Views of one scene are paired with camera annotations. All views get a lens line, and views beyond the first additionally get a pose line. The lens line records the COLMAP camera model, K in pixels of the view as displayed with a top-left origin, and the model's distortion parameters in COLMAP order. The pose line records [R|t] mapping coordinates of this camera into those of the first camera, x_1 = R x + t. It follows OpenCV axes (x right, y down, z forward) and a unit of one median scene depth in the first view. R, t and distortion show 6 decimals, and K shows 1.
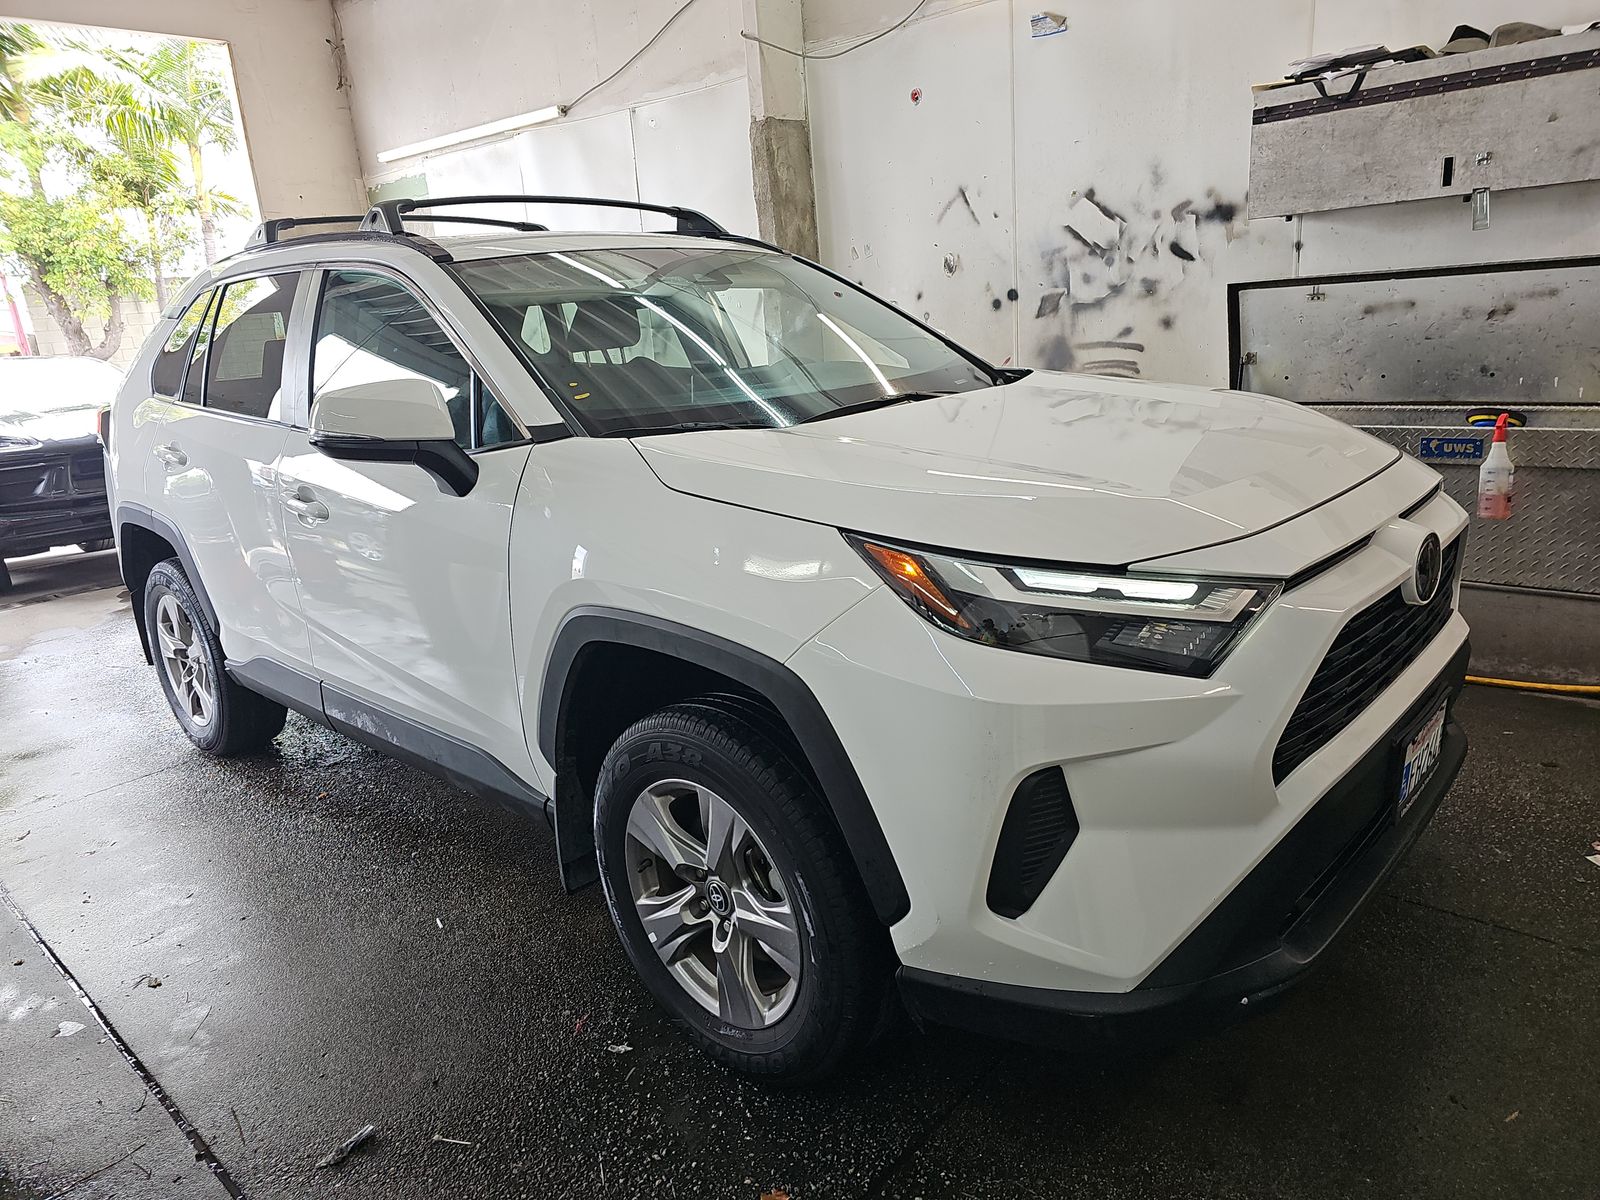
lens RADIAL K [[1082.1, 0, 800.8], [0, 1082.1, 601.9], [0, 0, 1]] dist [0.042794, -0.010026]
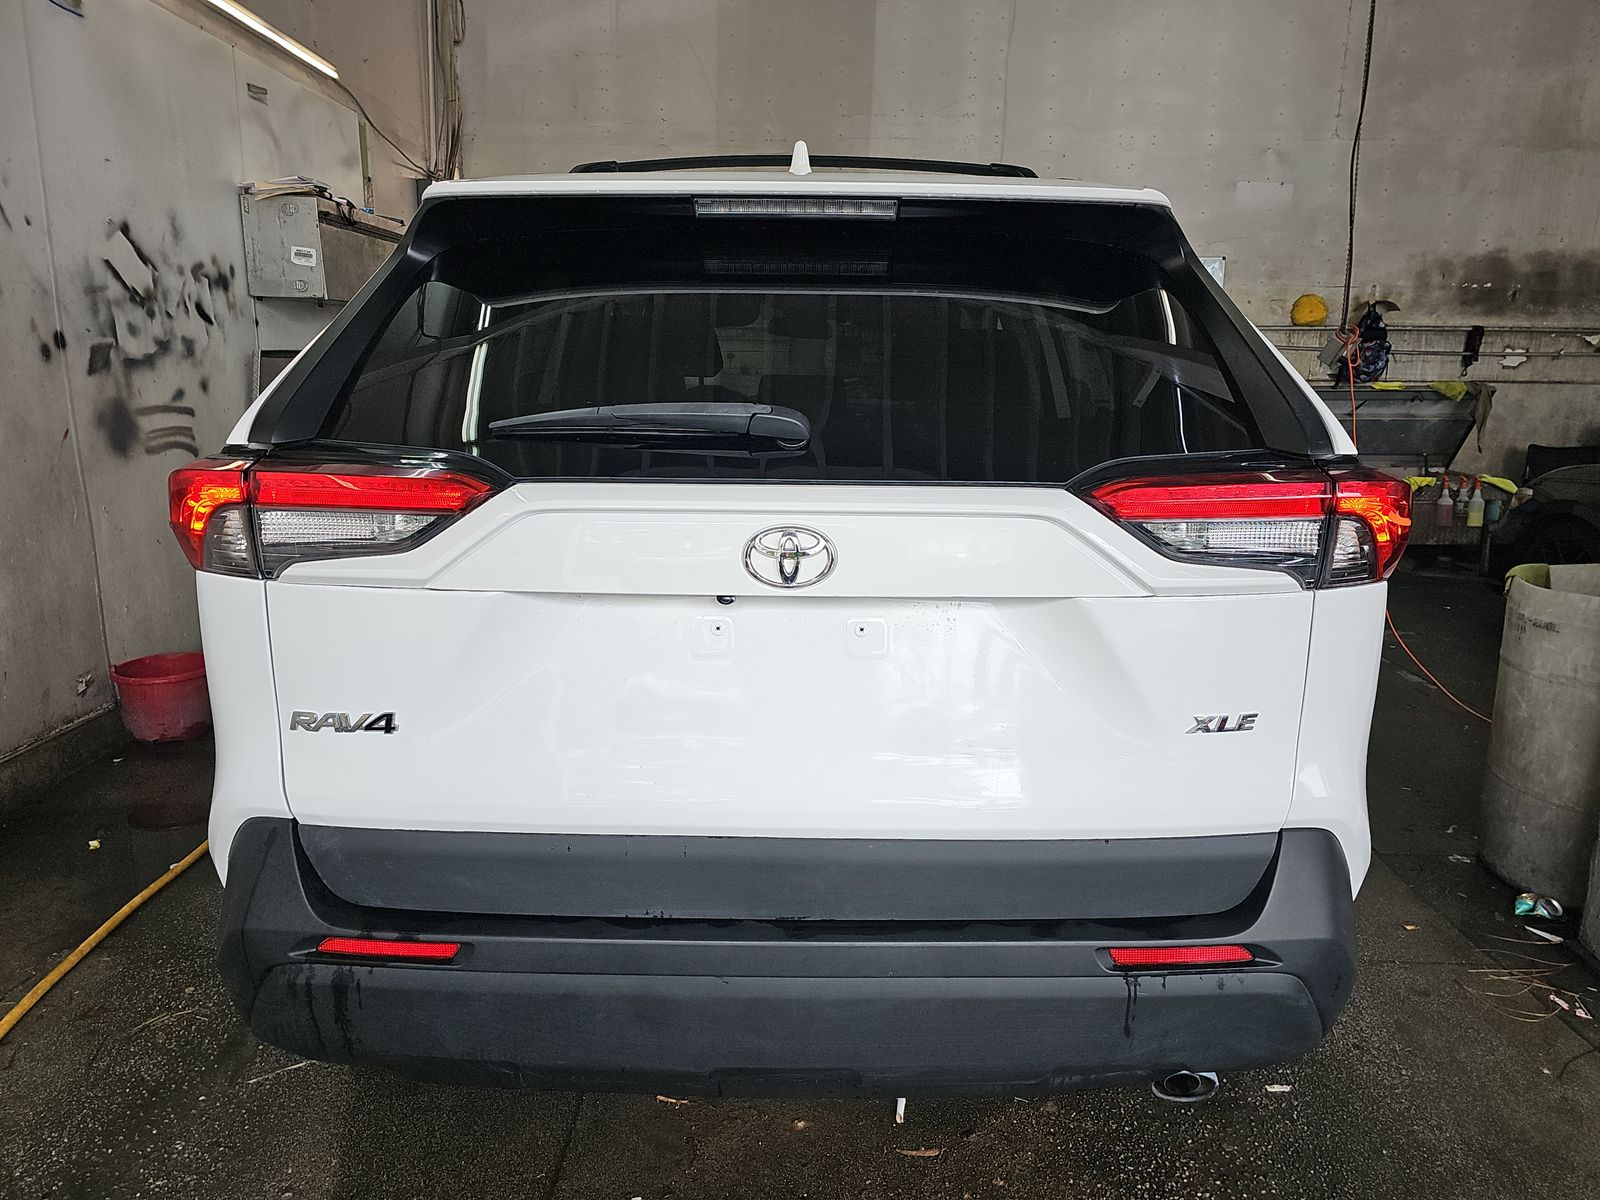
lens RADIAL K [[1082.1, 0, 801.8], [0, 1082.1, 599.4], [0, 0, 1]] dist [0.042794, -0.010026]
pose [[-0.668865, -0.094452, 0.737360, -0.707474], [0.234908, 0.914216, 0.330193, -0.270133], [-0.705293, 0.394066, -0.589299, 1.228542]]
